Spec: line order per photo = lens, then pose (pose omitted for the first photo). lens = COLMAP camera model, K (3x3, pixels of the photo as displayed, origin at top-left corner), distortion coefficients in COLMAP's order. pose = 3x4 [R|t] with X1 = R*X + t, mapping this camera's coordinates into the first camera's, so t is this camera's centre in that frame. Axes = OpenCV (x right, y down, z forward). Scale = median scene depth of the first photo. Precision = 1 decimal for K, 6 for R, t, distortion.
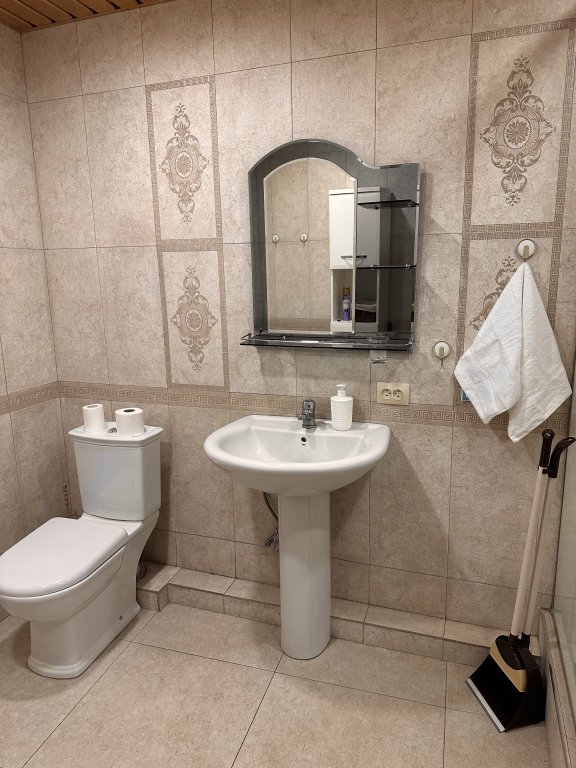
lens RADIAL K [[543.4, 0, 283.6], [0, 543.4, 385.6], [0, 0, 1]] dist [-0.009868, -0.027030]
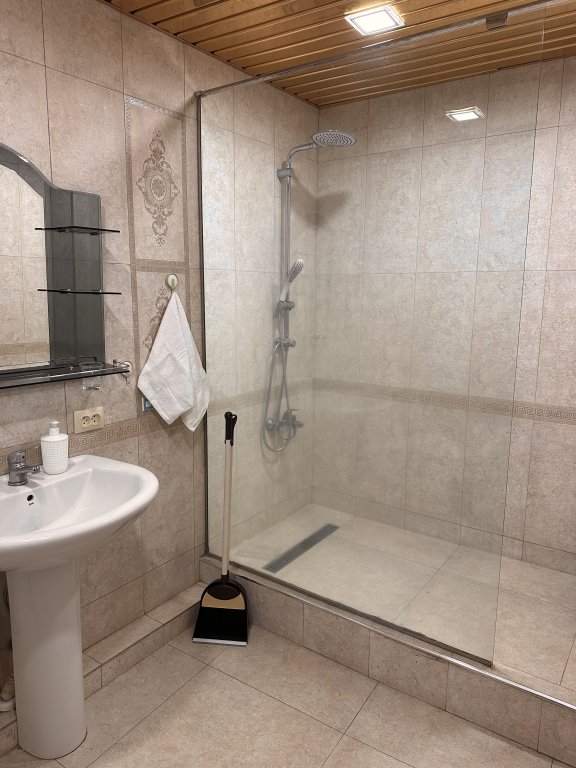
lens RADIAL K [[543.4, 0, 286.2], [0, 543.4, 380.9], [0, 0, 1]] dist [-0.009868, -0.027030]
pose [[0.240466, -0.135105, 0.961209, -0.714429], [0.184825, 0.978521, 0.091301, -0.086143], [-0.952899, 0.155701, 0.260271, 0.431741]]
